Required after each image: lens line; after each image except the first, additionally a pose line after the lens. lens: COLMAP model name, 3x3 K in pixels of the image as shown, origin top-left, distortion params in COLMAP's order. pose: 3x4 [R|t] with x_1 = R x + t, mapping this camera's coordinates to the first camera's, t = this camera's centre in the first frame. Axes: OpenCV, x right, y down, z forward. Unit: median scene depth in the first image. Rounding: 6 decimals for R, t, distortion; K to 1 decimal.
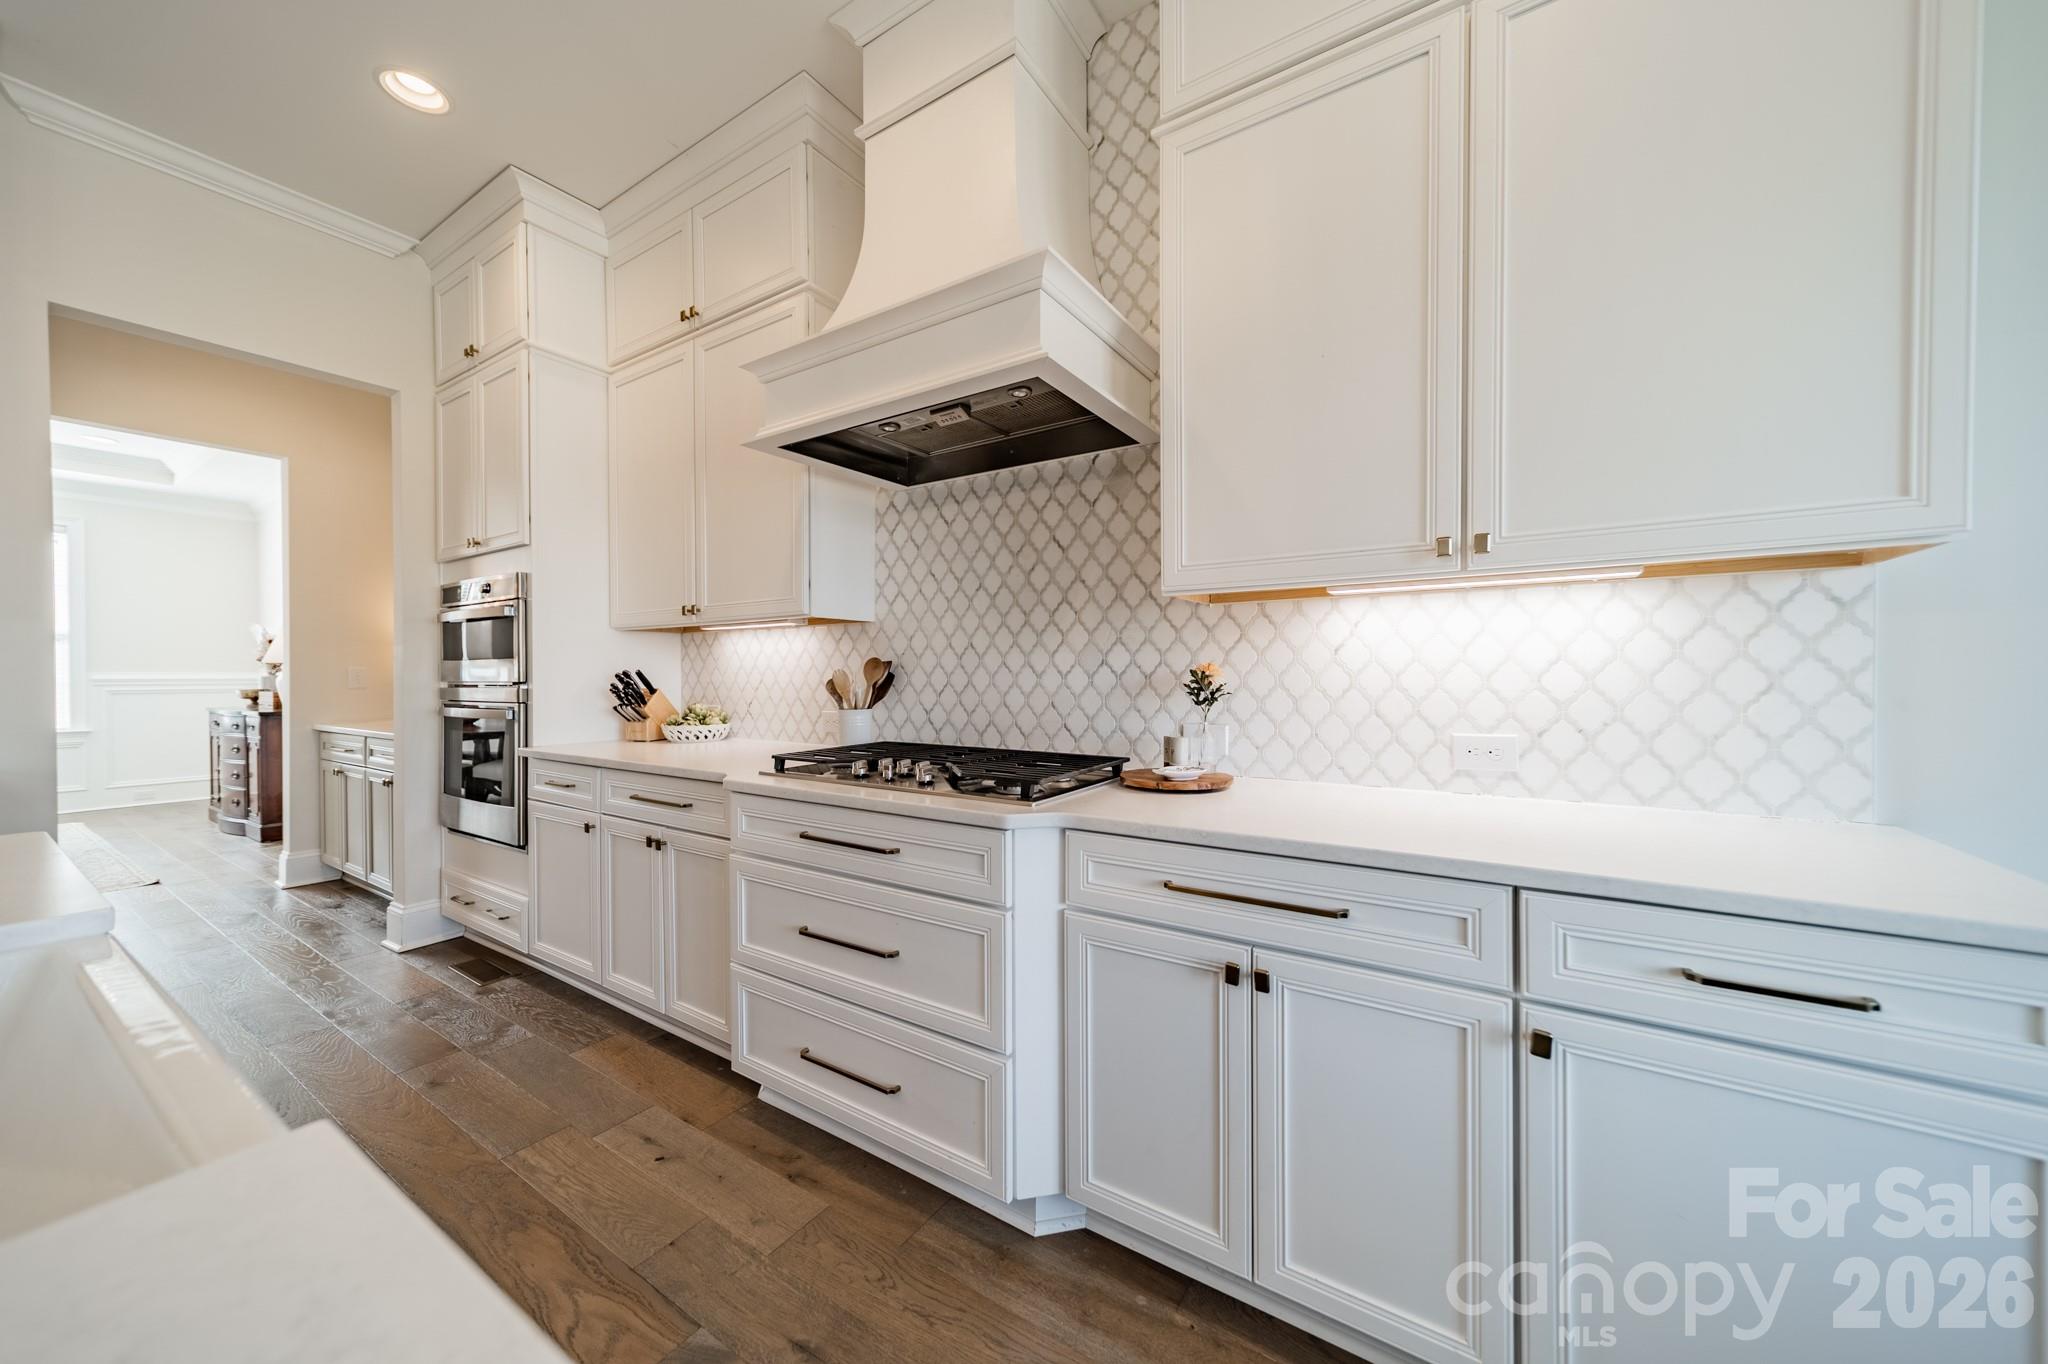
lens RADIAL K [[721.0, 0, 1021.7], [0, 721.0, 677.5], [0, 0, 1]] dist [0.007835, -0.000368]
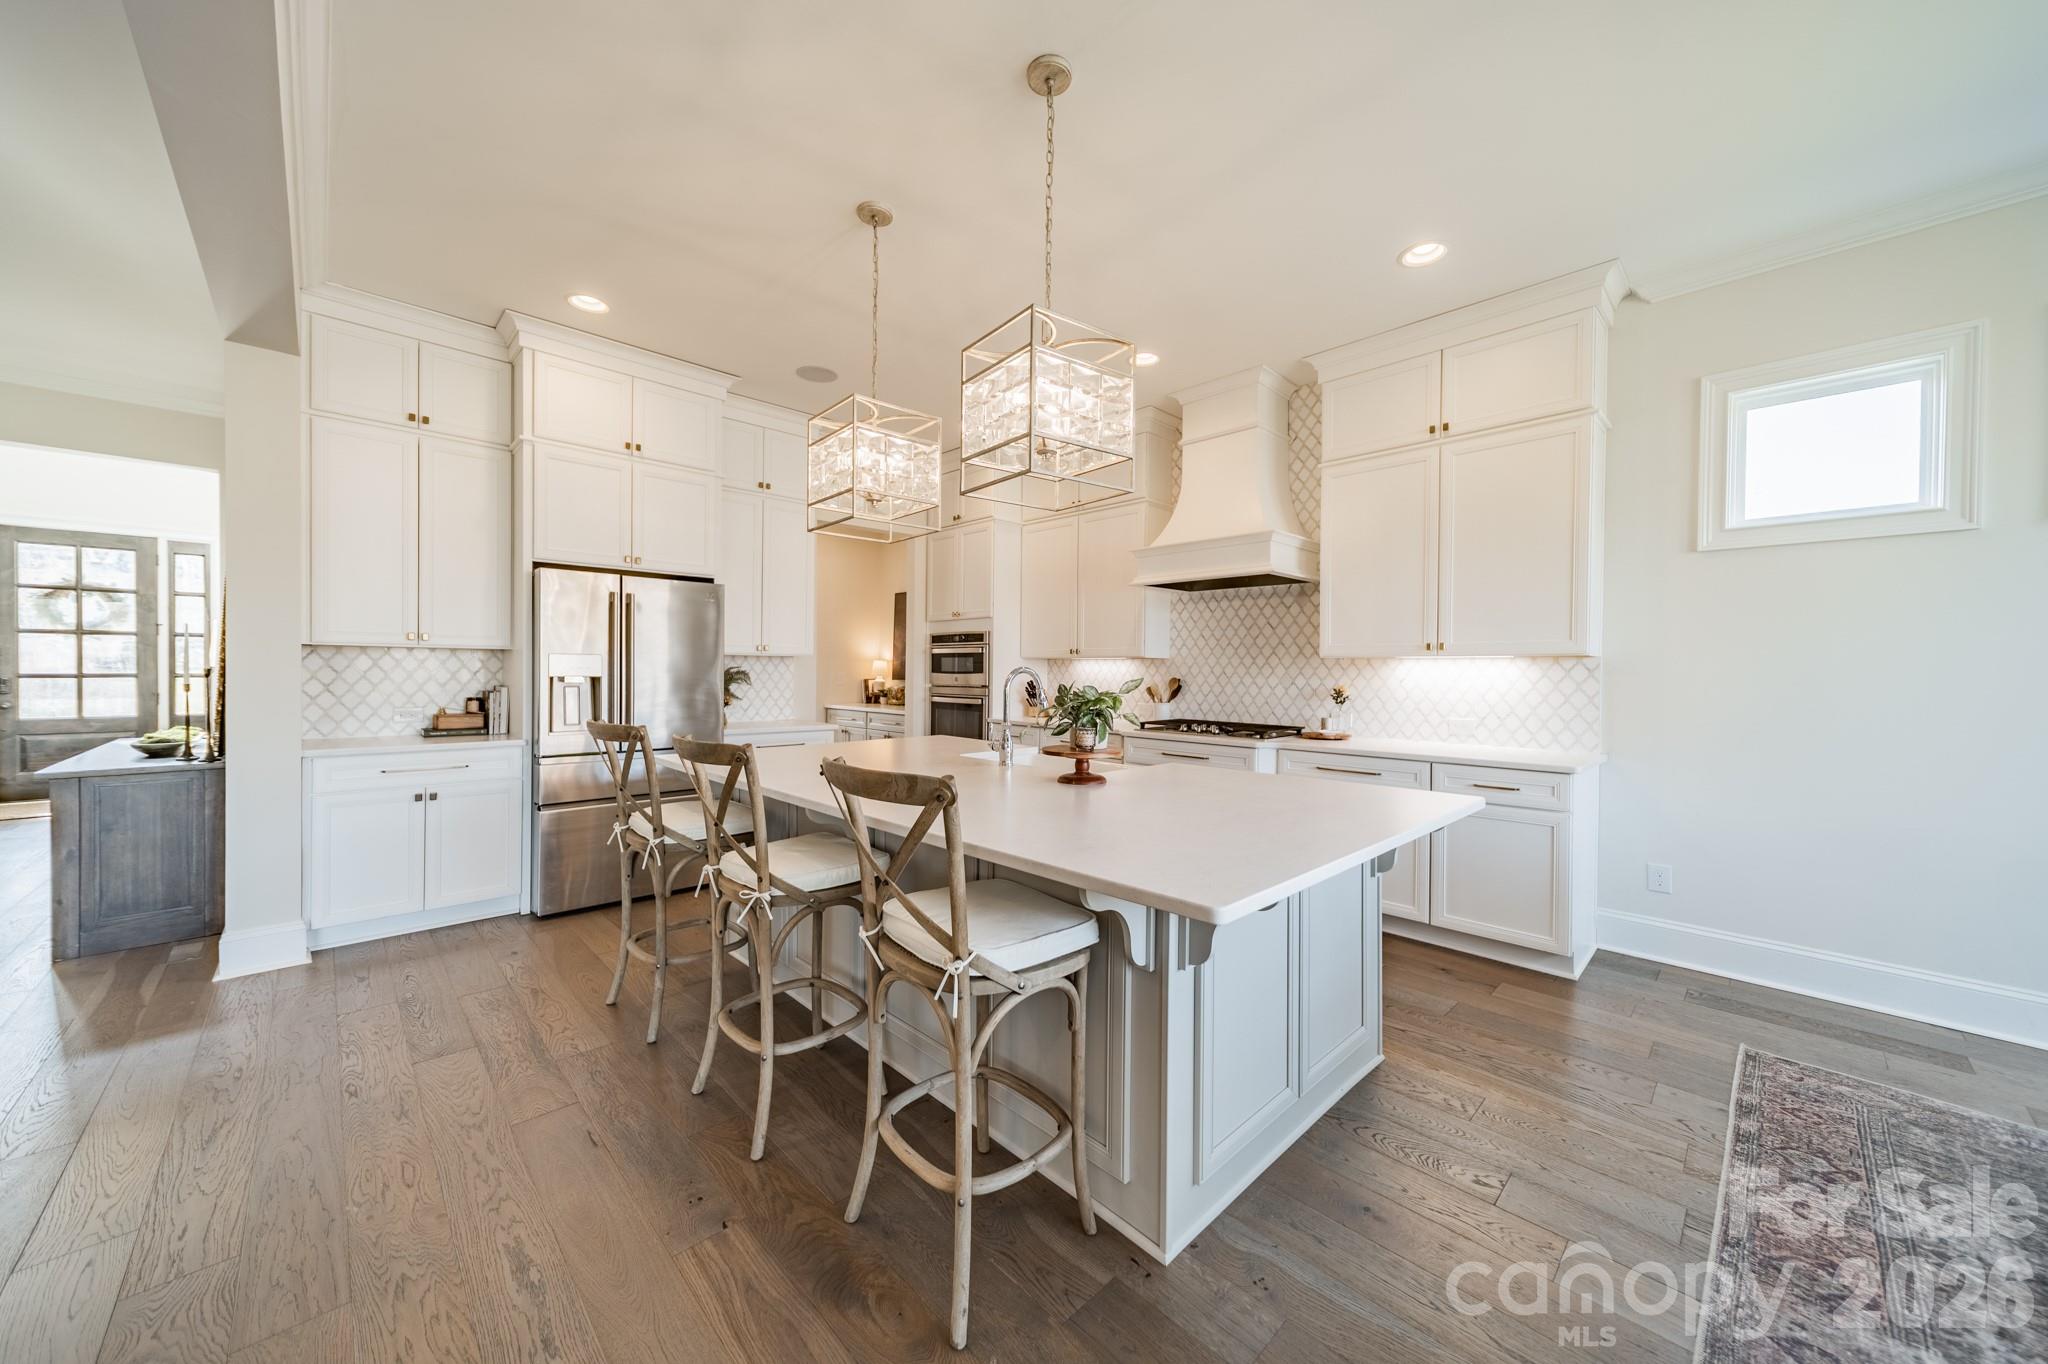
lens RADIAL K [[721.0, 0, 1038.9], [0, 721.0, 675.5], [0, 0, 1]] dist [0.007835, -0.000368]
pose [[0.977671, 0.013286, -0.209720, -0.171985], [-0.012567, 0.999910, 0.004764, -0.043959], [0.209764, -0.002023, 0.977750, -1.234281]]
